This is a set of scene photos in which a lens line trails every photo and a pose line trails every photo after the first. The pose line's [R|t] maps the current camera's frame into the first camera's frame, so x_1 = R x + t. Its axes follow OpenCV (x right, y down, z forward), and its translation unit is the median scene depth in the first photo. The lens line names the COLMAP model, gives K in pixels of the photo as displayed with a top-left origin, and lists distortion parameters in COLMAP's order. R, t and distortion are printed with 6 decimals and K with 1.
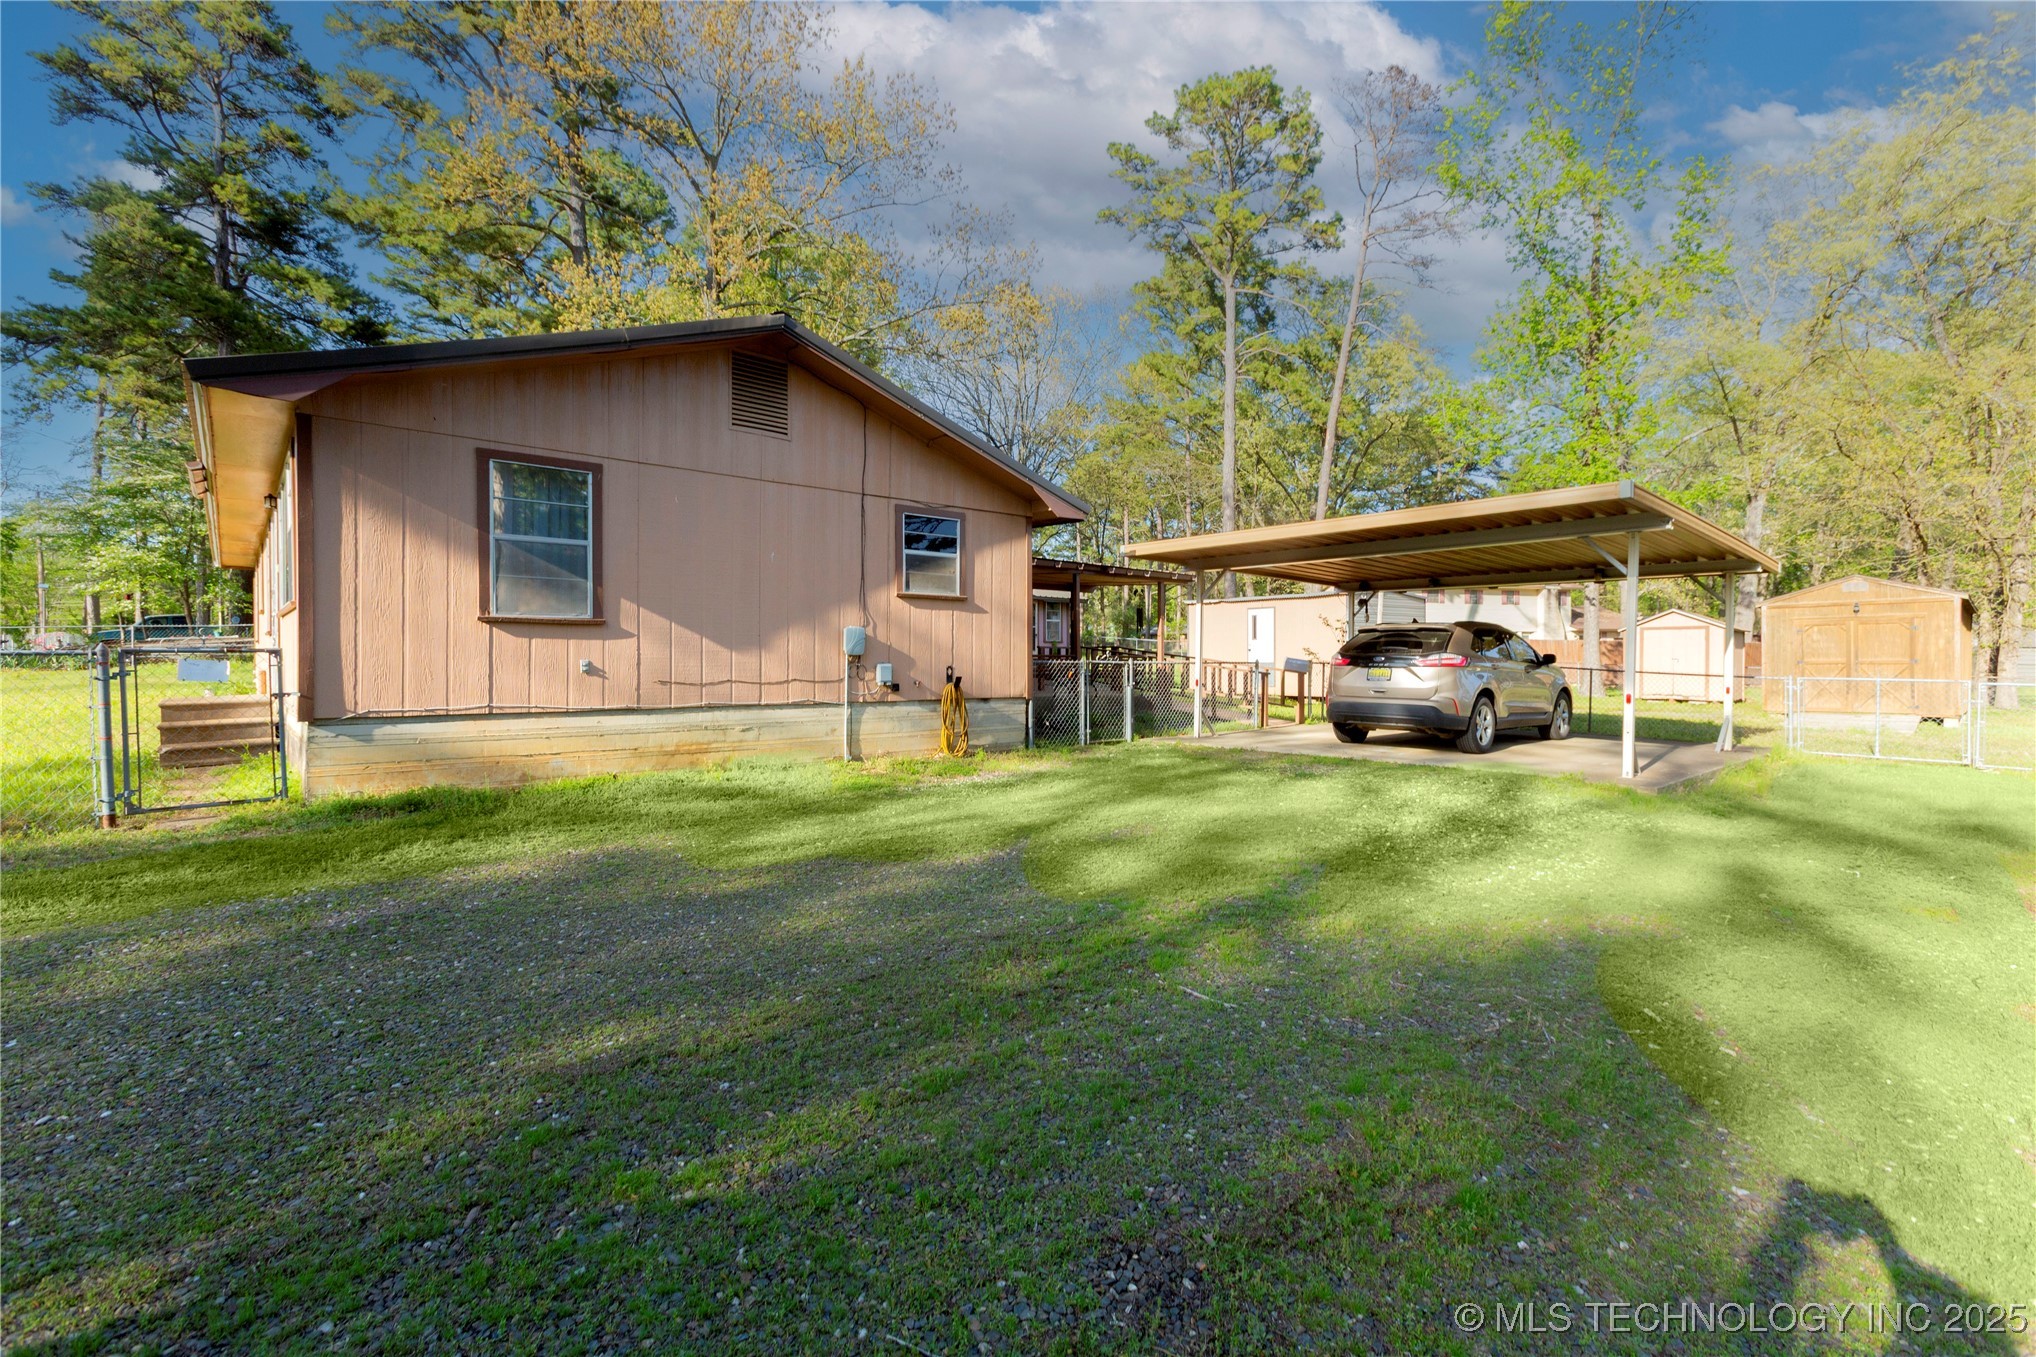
lens RADIAL K [[875.3, 0, 1018.0], [0, 875.3, 678.5], [0, 0, 1]] dist [0.001402, 0.000210]
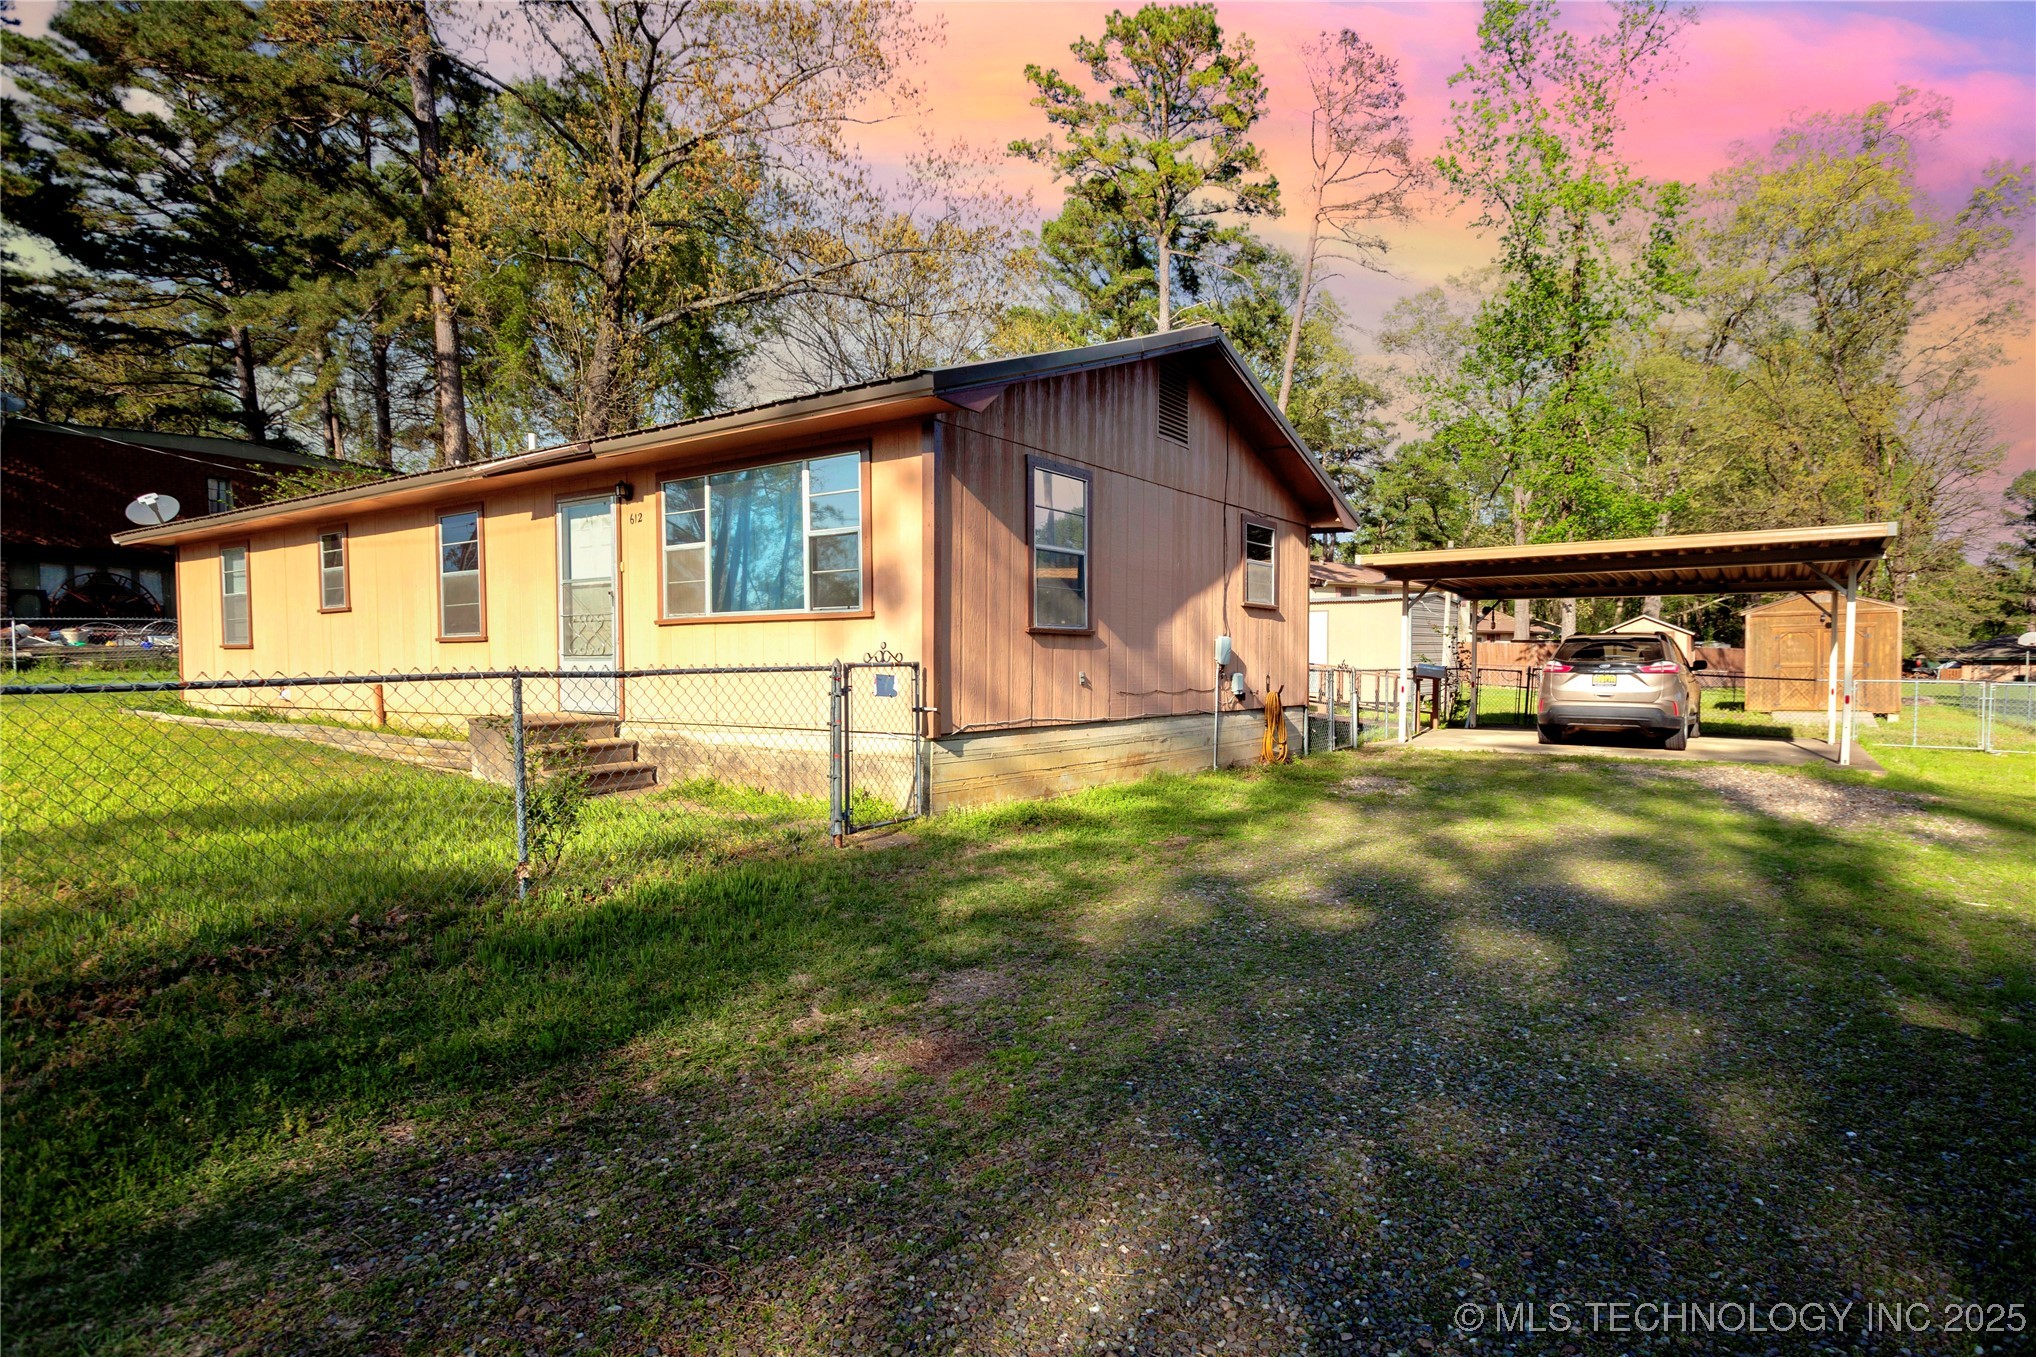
lens RADIAL K [[1075.5, 0, 1020.1], [0, 1075.5, 710.4], [0, 0, 1]] dist [-0.005107, -0.000785]
pose [[0.967115, -0.015074, 0.253894, -0.287102], [0.009223, 0.999664, 0.024222, -0.002630], [-0.254173, -0.021084, 0.966929, -0.051063]]
